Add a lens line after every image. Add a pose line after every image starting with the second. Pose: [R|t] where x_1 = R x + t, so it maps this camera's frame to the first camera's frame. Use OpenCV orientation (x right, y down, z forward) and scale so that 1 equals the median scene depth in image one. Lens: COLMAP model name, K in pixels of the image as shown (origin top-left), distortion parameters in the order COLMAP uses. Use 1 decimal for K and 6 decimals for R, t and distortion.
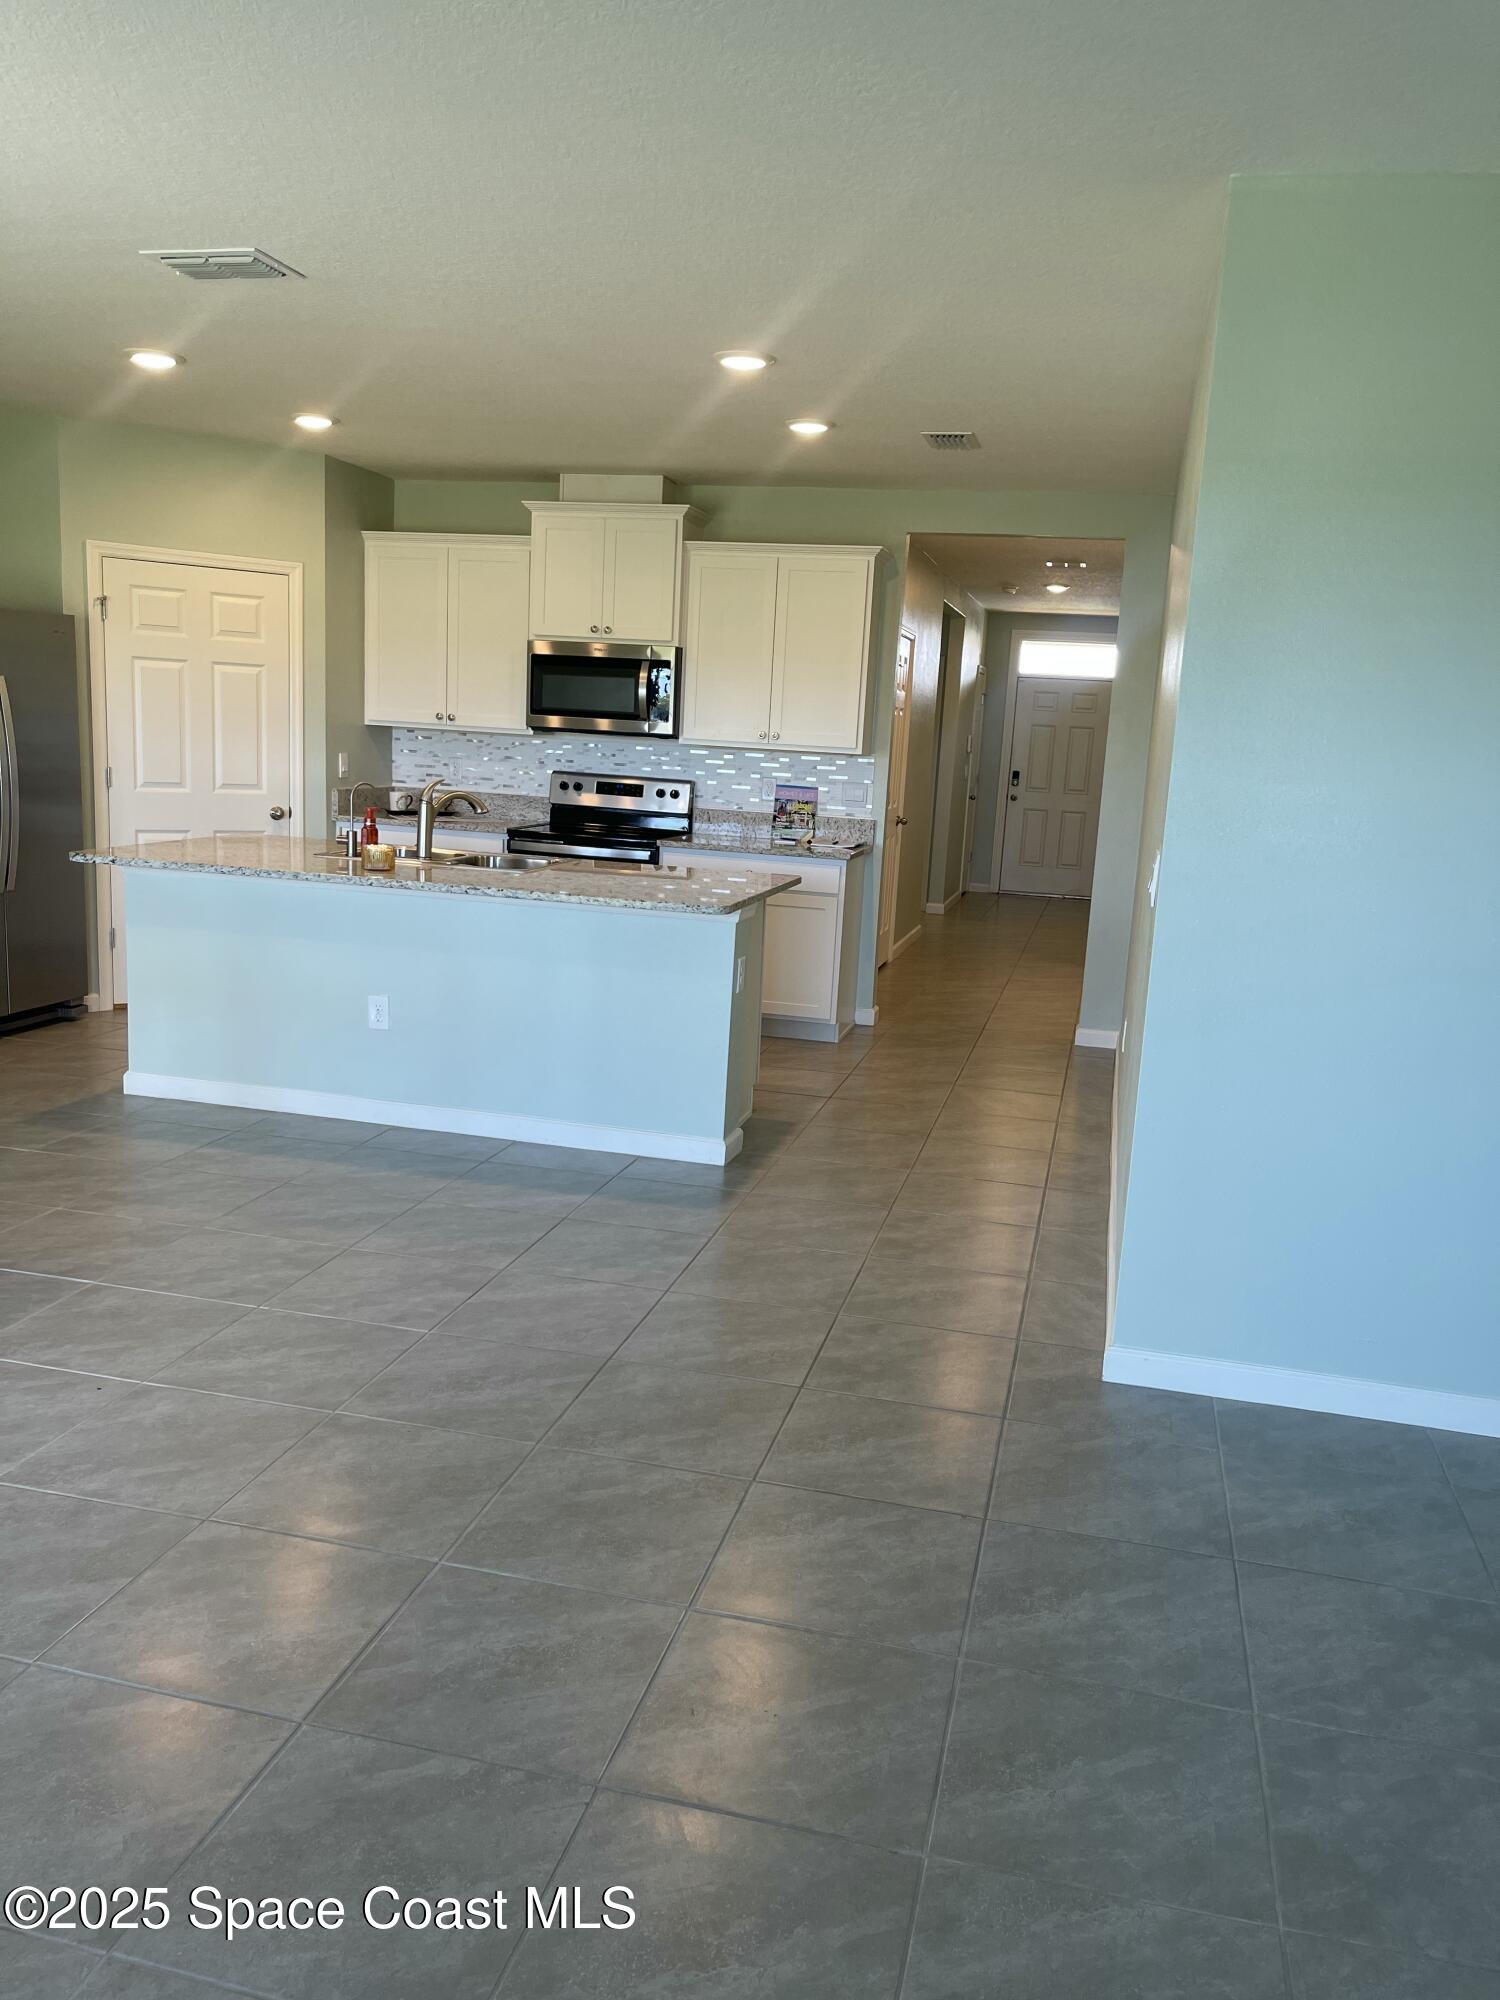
lens RADIAL K [[1508.2, 0, 750.0], [0, 1508.2, 1000.0], [0, 0, 1]] dist [0.062048, -0.101248]
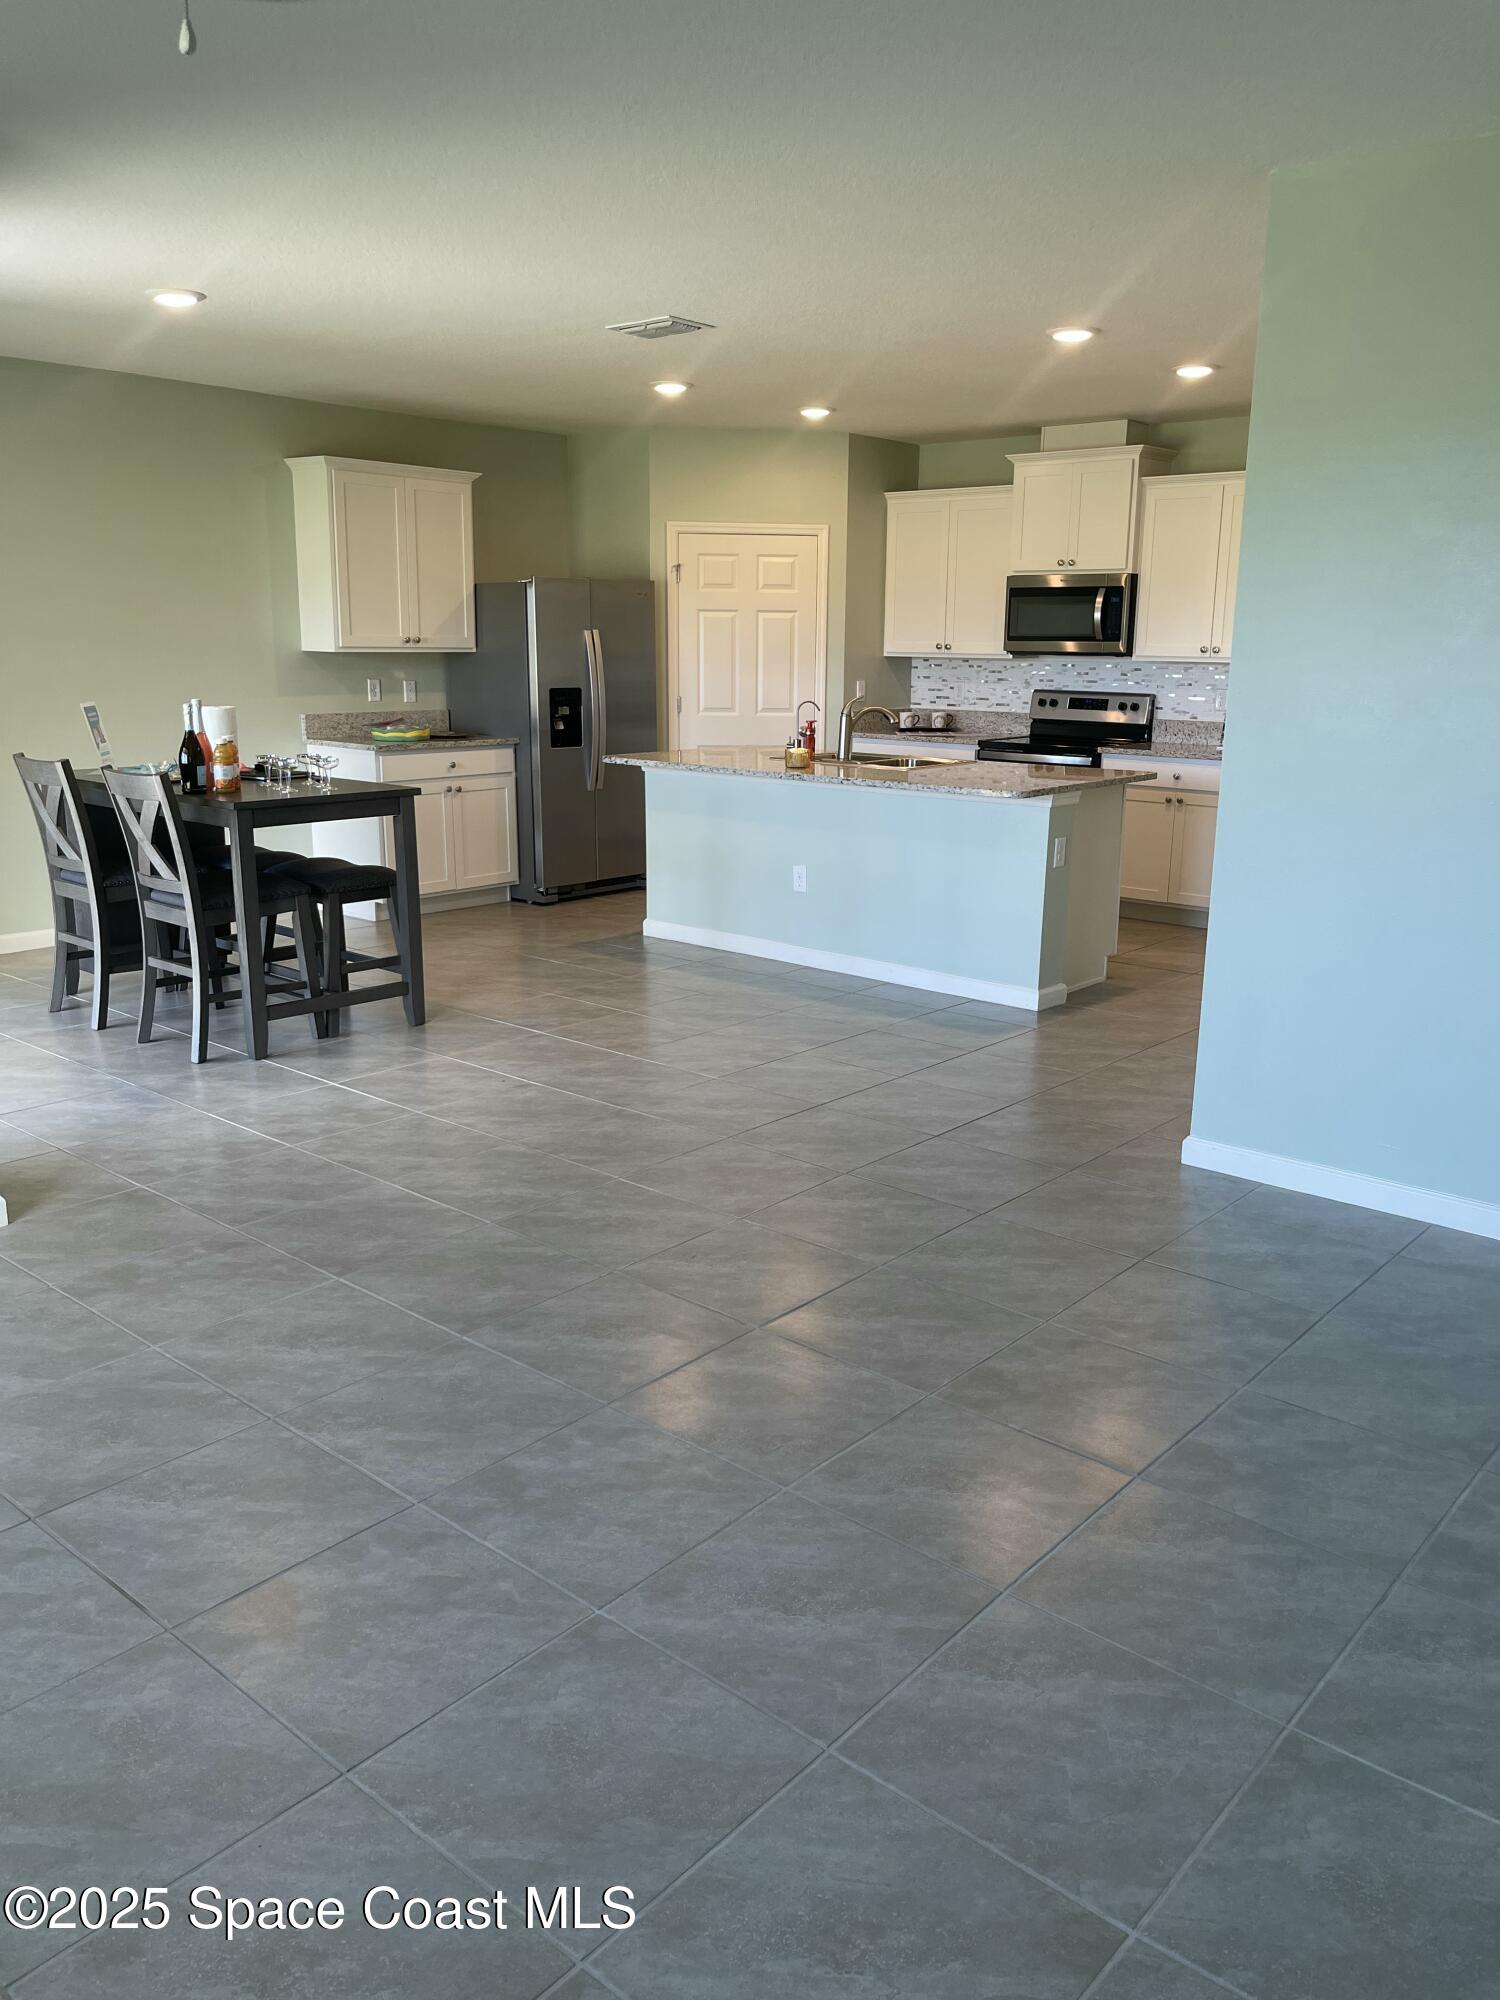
lens RADIAL K [[1491.3, 0, 750.0], [0, 1491.3, 1000.0], [0, 0, 1]] dist [0.112862, -0.352724]
pose [[0.887719, 0.067151, -0.455461, 0.230696], [-0.047398, 0.997379, 0.054668, 0.033167], [0.457938, -0.026942, 0.888576, -0.122781]]
